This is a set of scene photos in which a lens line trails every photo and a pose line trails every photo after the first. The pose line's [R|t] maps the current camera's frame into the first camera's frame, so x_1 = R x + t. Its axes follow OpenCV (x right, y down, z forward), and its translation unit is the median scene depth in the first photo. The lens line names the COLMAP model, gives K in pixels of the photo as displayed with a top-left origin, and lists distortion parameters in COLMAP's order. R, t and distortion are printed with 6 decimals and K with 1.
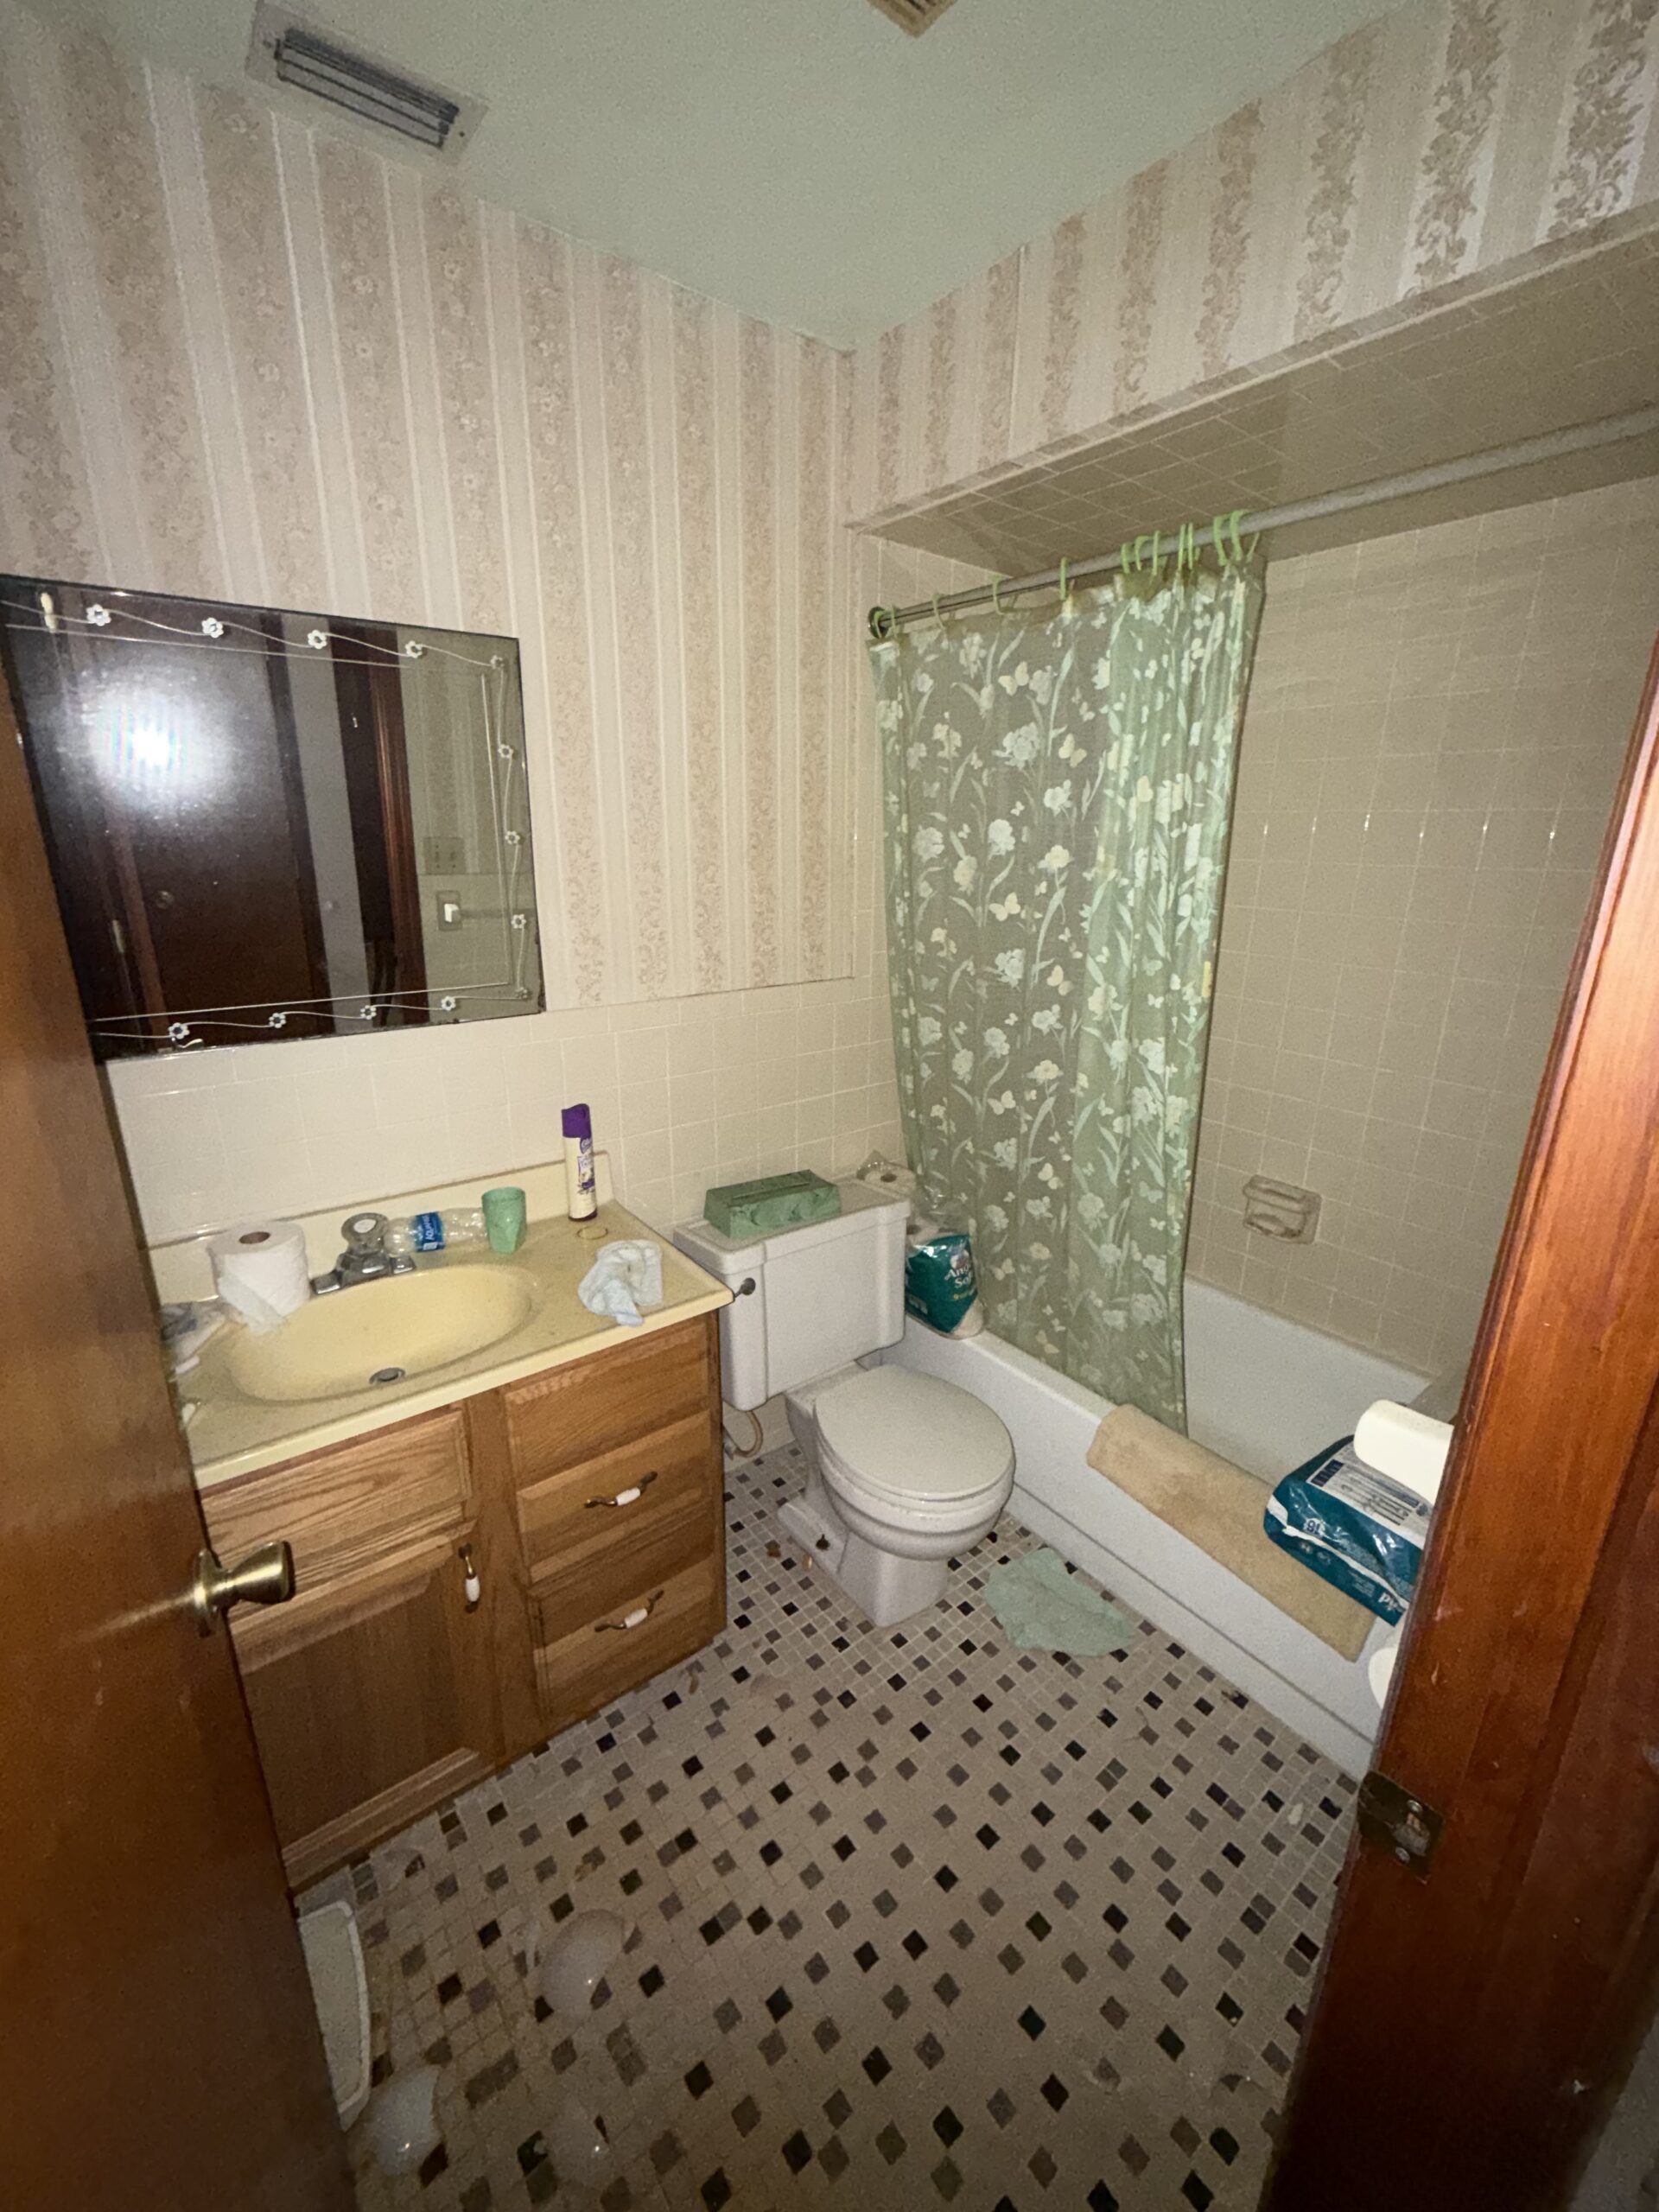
lens RADIAL K [[881.3, 0, 832.5], [0, 881.3, 1102.5], [0, 0, 1]] dist [0.001380, -0.000477]
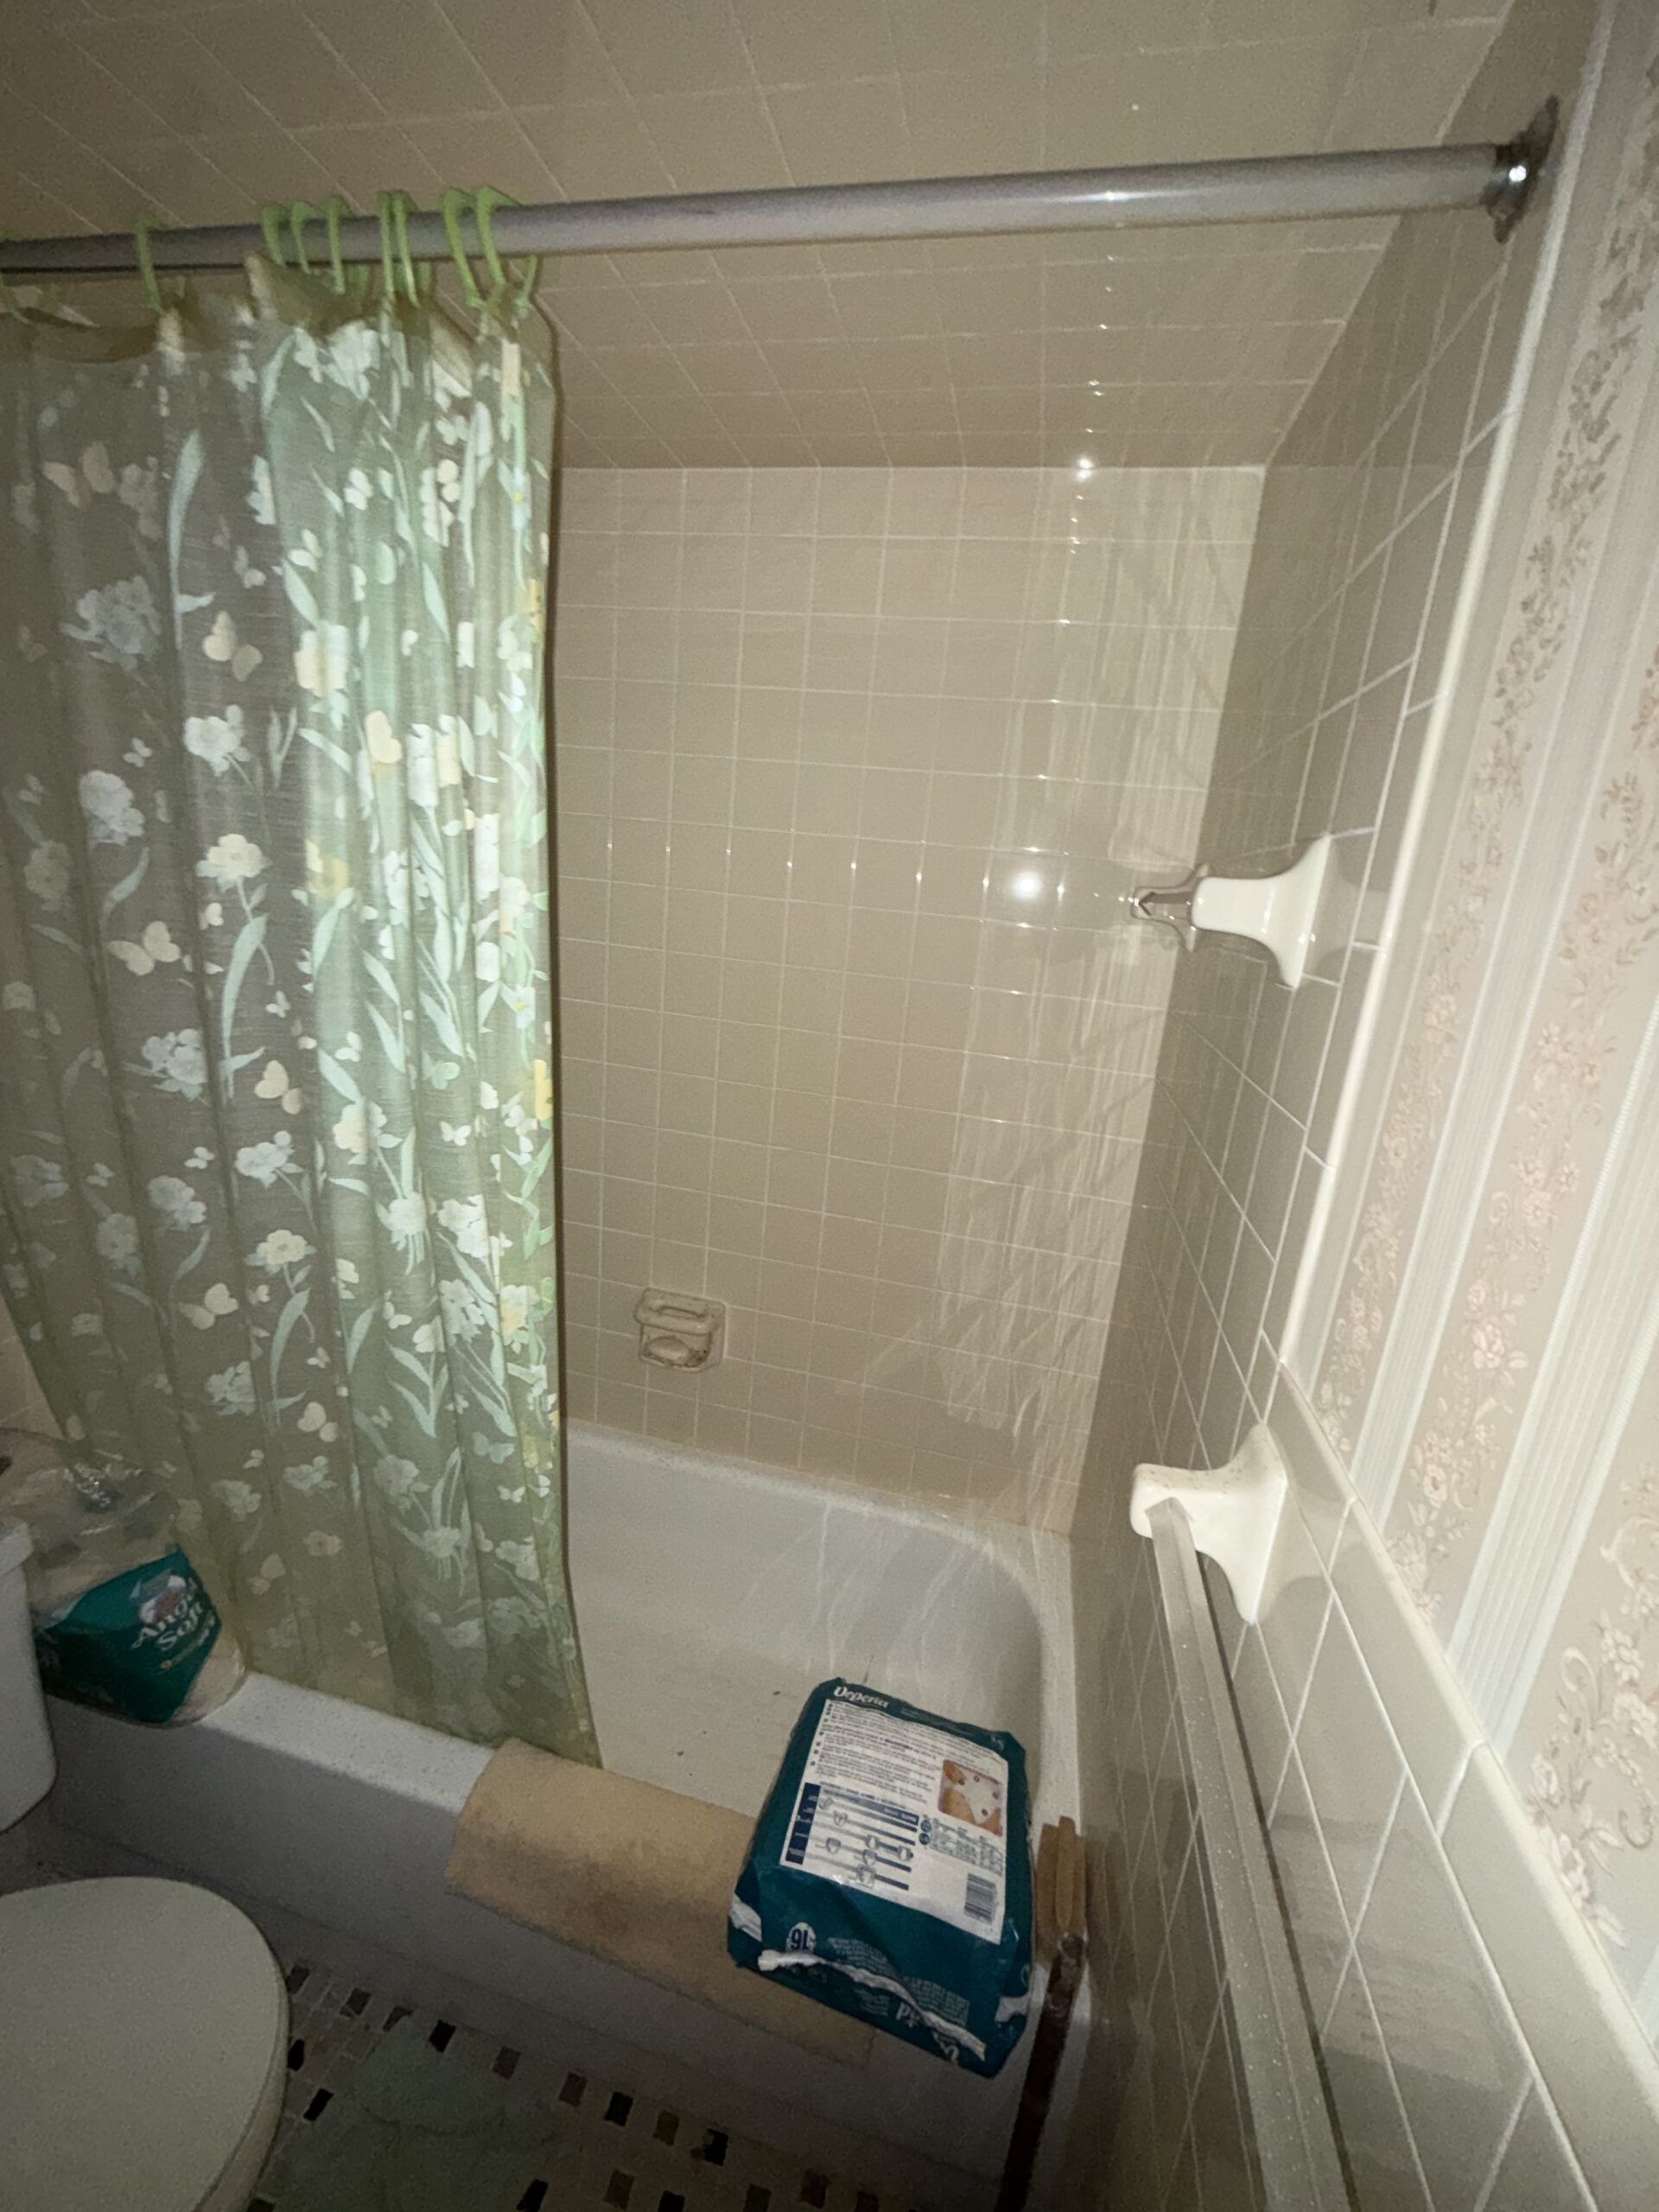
lens RADIAL K [[881.3, 0, 831.8], [0, 881.3, 1098.7], [0, 0, 1]] dist [0.001380, -0.000477]
pose [[0.777038, -0.095519, 0.622164, 0.199578], [0.104666, 0.994266, 0.021926, -0.118128], [-0.620691, 0.048082, 0.782580, 0.406257]]
